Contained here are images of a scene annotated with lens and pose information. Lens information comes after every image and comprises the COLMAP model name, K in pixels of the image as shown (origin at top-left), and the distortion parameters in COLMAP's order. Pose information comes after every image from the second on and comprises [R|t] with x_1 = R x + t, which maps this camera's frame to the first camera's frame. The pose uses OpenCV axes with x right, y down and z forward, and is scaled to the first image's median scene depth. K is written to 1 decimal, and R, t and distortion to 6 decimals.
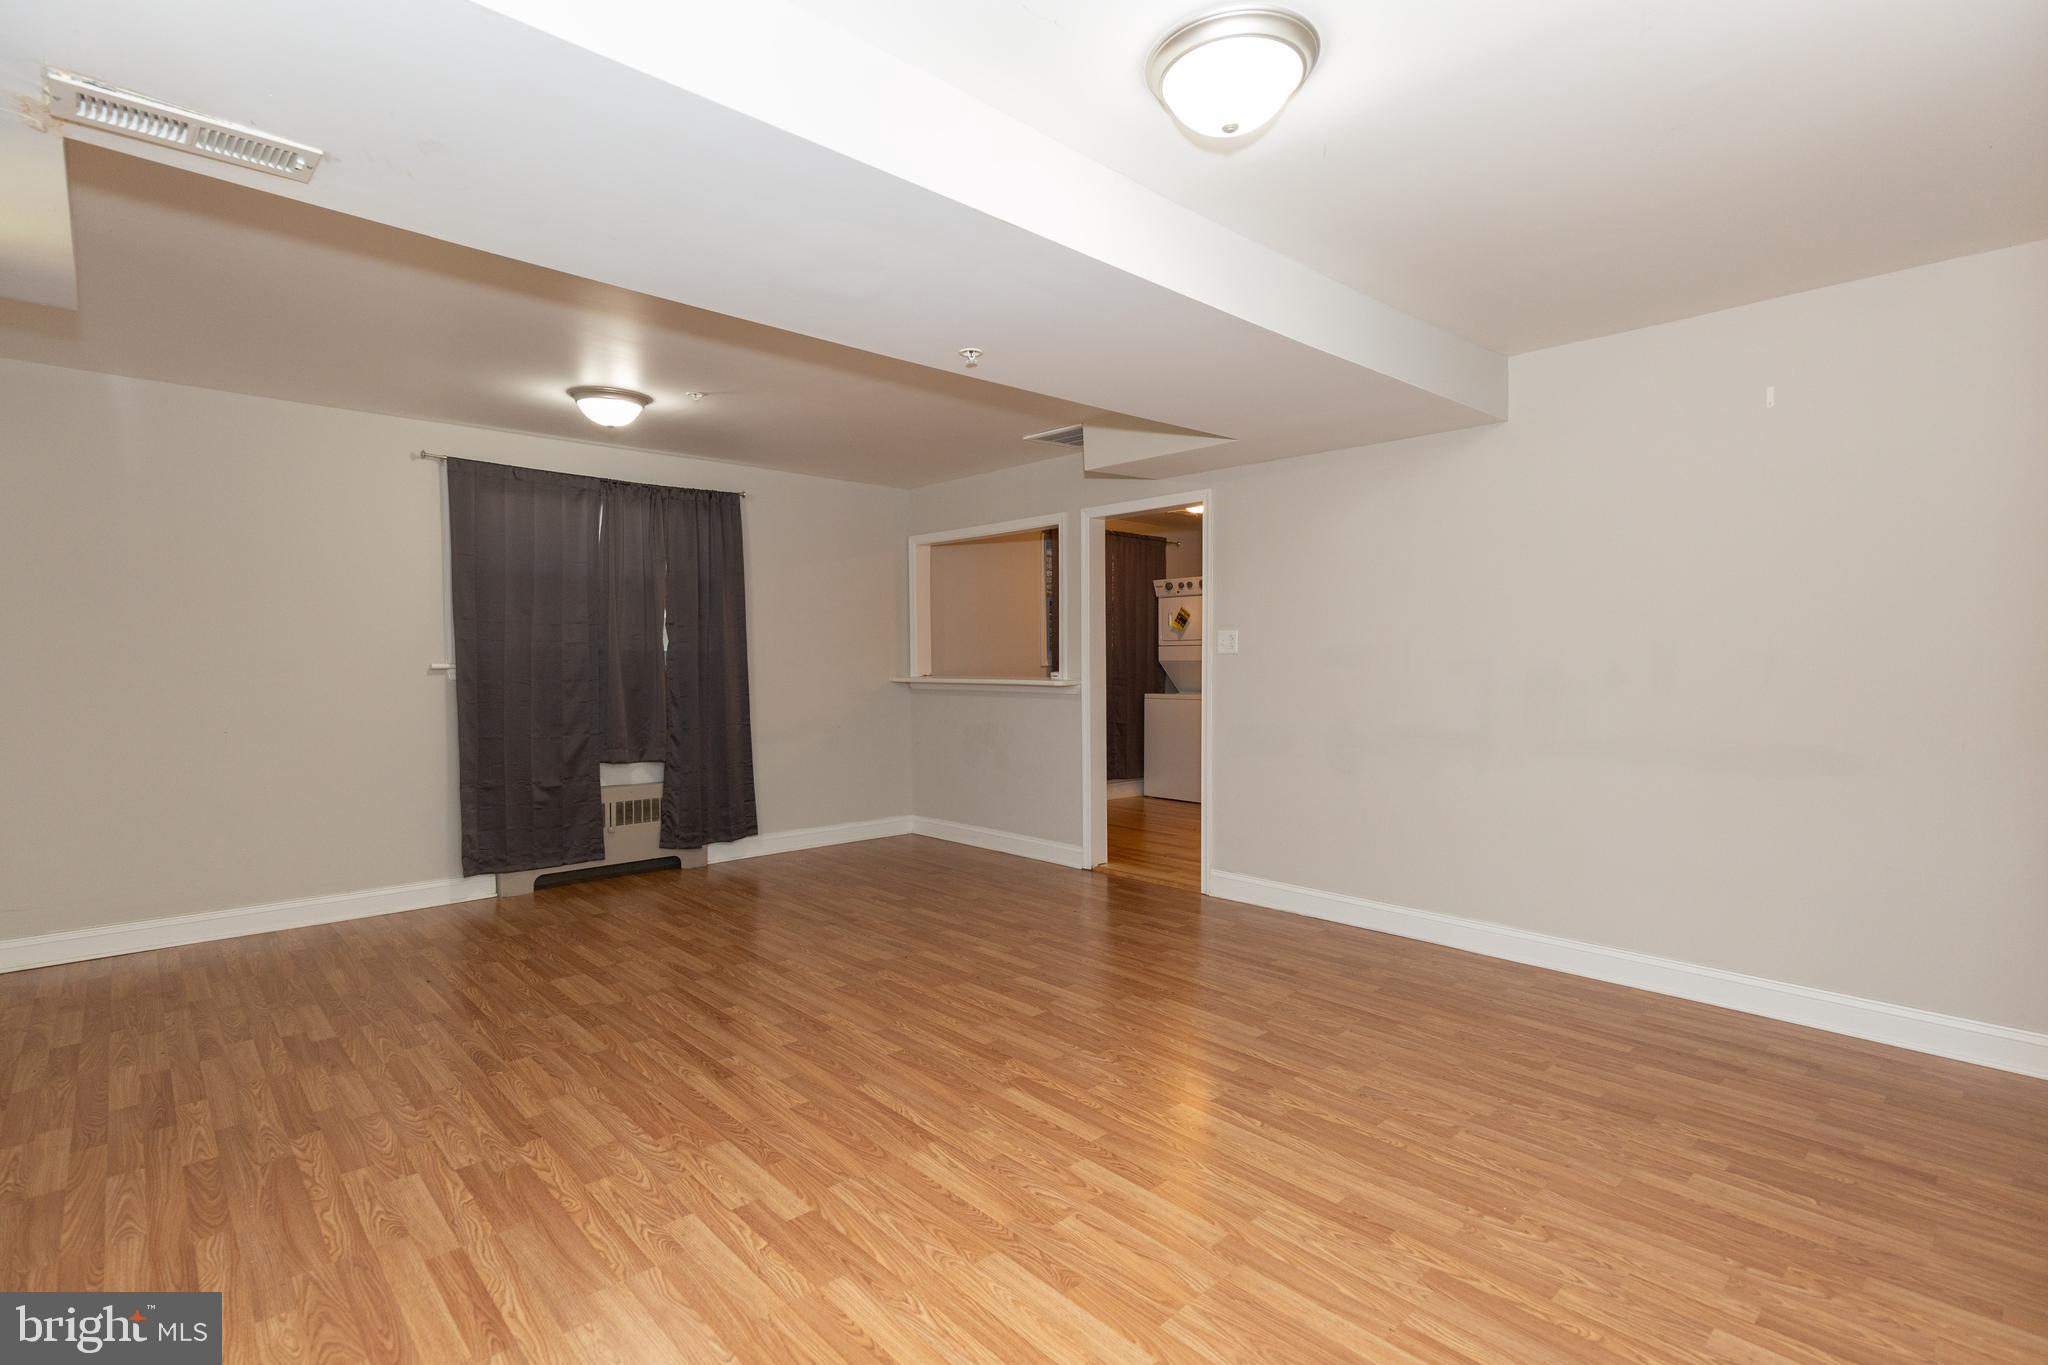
lens RADIAL K [[956.0, 0, 1014.7], [0, 956.0, 716.2], [0, 0, 1]] dist [0.009578, -0.002611]
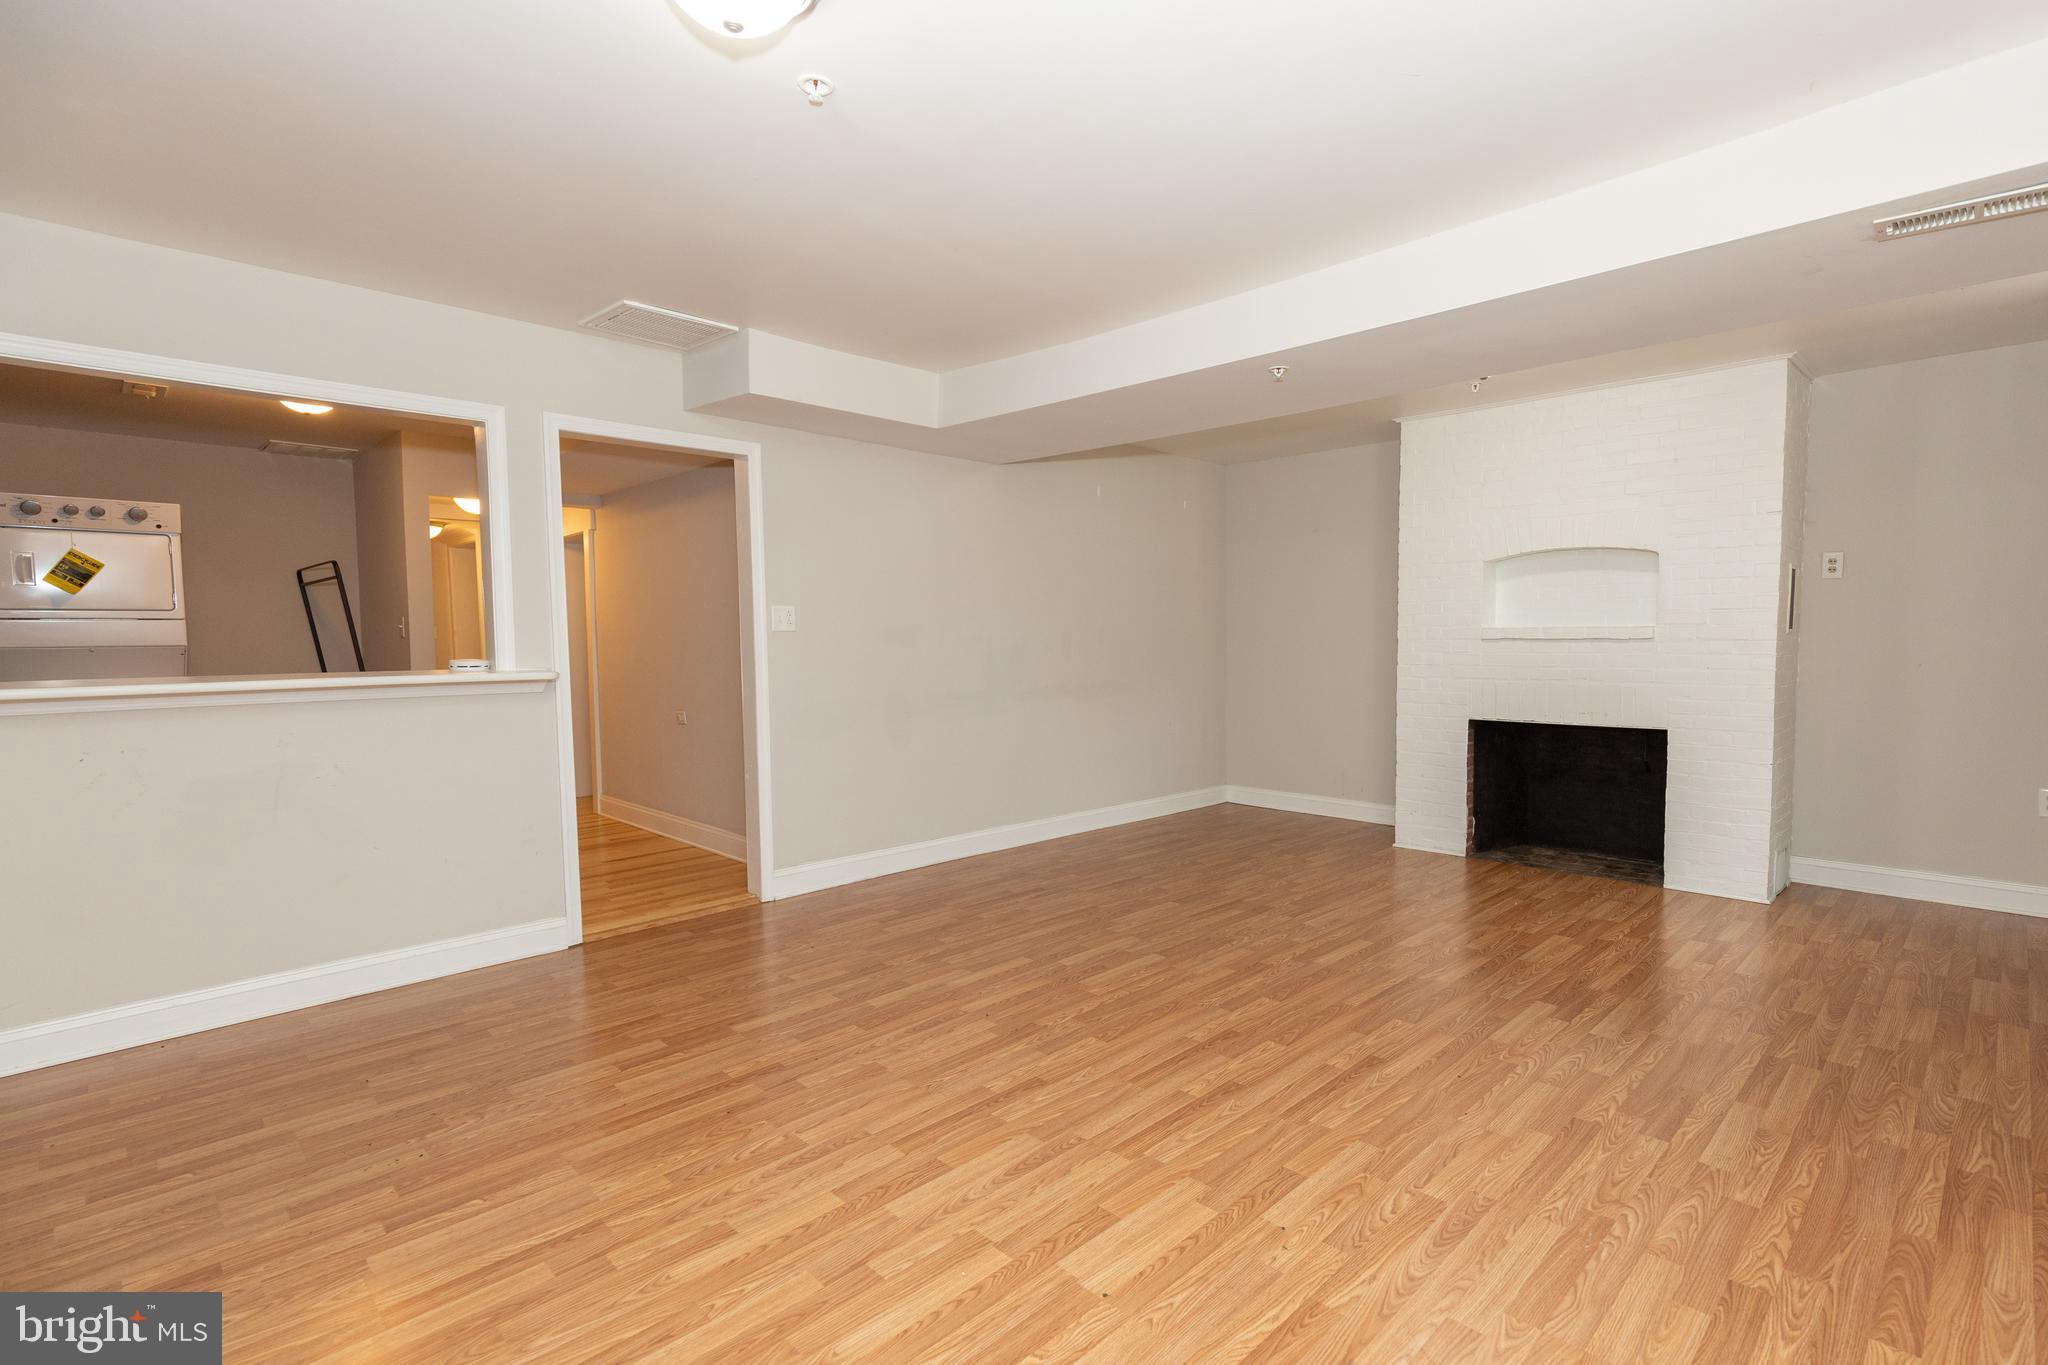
lens RADIAL K [[956.0, 0, 1069.2], [0, 956.0, 711.5], [0, 0, 1]] dist [0.009578, -0.002611]
pose [[-0.041338, -0.076588, 0.996205, -0.815117], [0.068287, 0.994510, 0.079292, -0.048996], [-0.996809, 0.071305, -0.035882, 0.874805]]
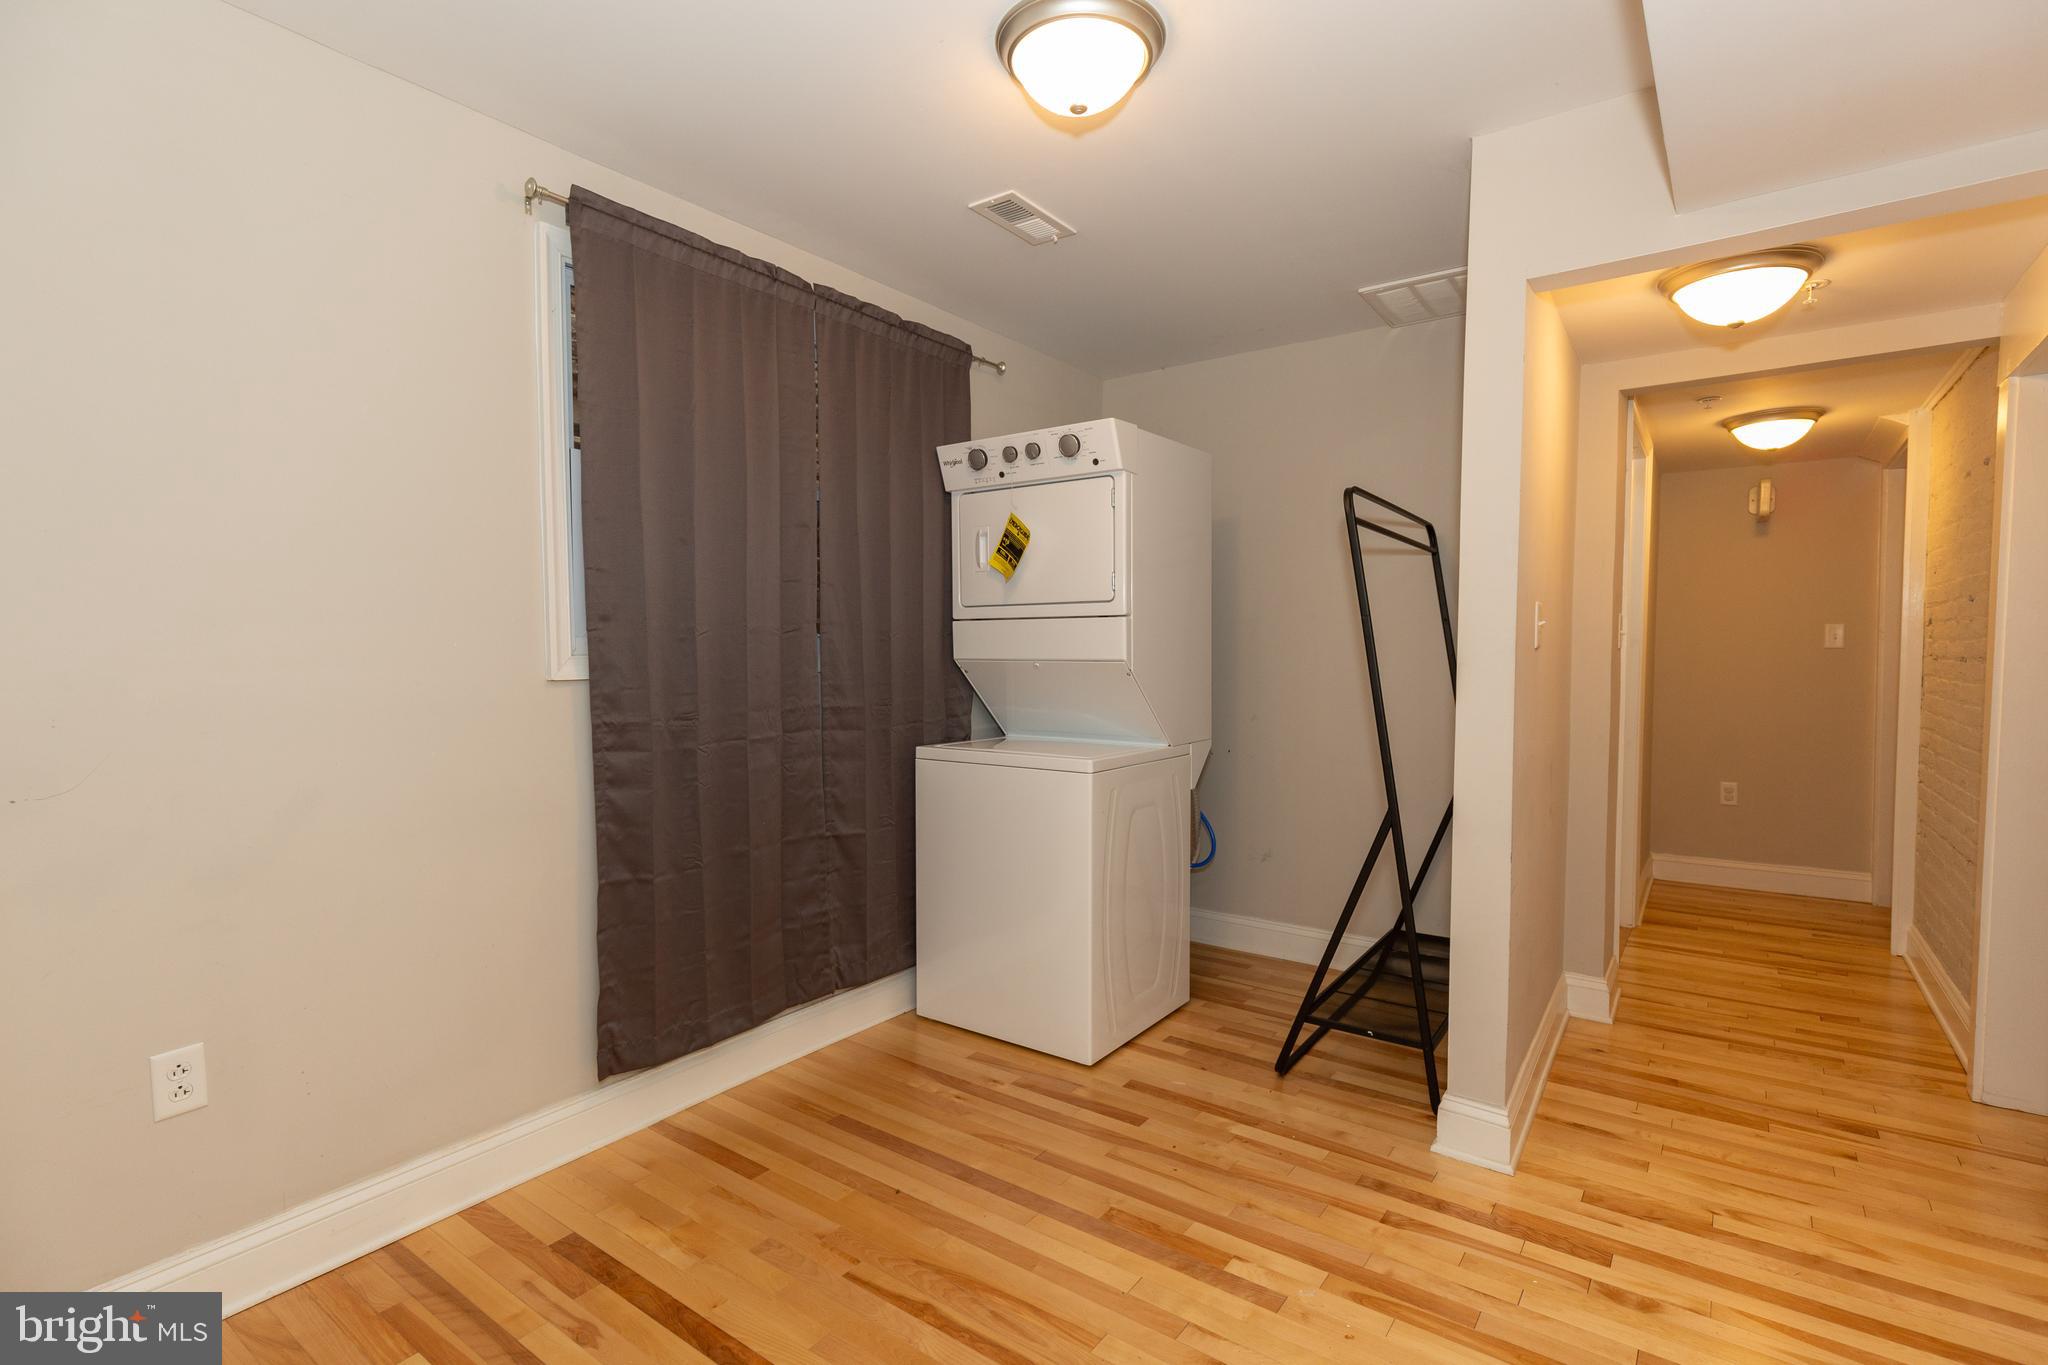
lens RADIAL K [[956.0, 0, 1041.7], [0, 956.0, 682.5], [0, 0, 1]] dist [0.009578, -0.002611]
pose [[0.983645, -0.001432, 0.180115, 0.234267], [0.004015, 0.999894, -0.013977, -0.085958], [-0.180076, 0.014471, 0.983546, 1.245372]]
